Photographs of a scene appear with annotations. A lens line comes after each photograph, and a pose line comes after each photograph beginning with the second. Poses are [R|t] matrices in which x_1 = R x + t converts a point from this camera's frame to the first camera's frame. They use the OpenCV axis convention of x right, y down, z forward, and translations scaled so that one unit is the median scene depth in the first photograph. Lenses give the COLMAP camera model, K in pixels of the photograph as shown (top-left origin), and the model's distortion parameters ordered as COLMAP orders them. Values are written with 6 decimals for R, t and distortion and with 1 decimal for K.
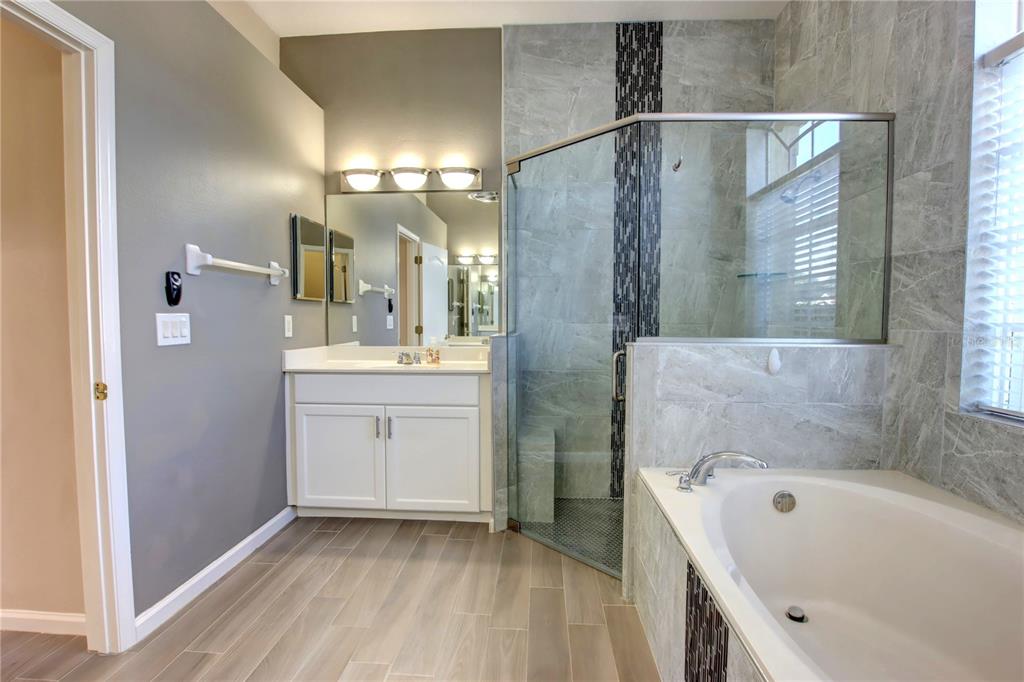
lens RADIAL K [[472.8, 0, 514.3], [0, 472.8, 342.4], [0, 0, 1]] dist [-0.028660, 0.000542]
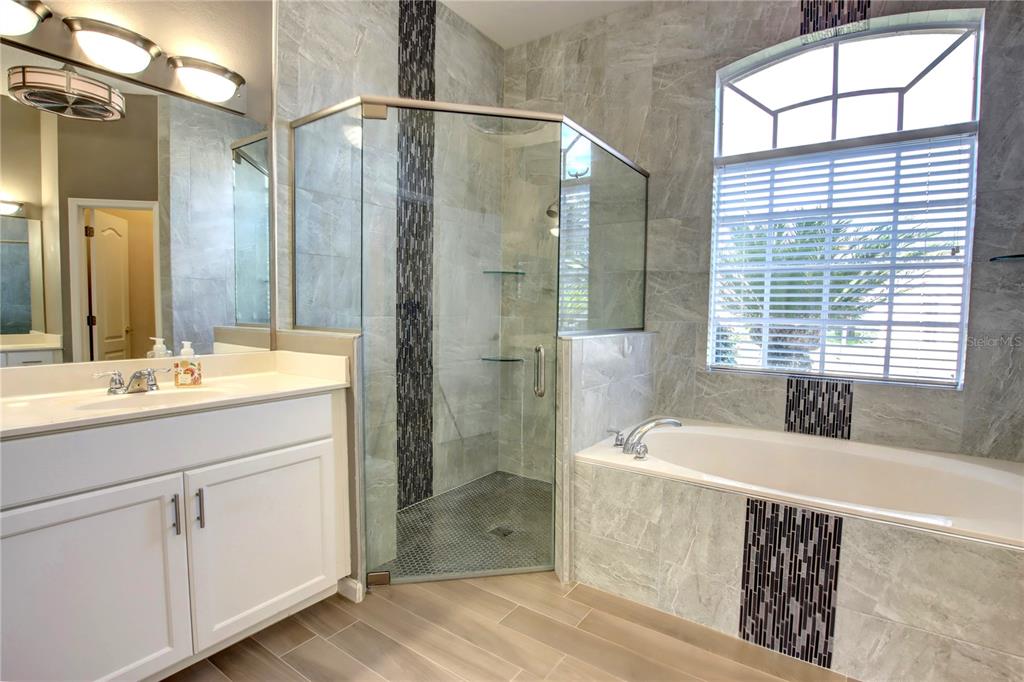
lens RADIAL K [[489.8, 0, 522.1], [0, 489.8, 340.6], [0, 0, 1]] dist [-0.022802, -0.000060]
pose [[0.539629, -0.048310, 0.840516, -0.610800], [0.029719, 0.998823, 0.038329, -0.030970], [-0.841378, 0.004295, 0.540430, 0.426826]]
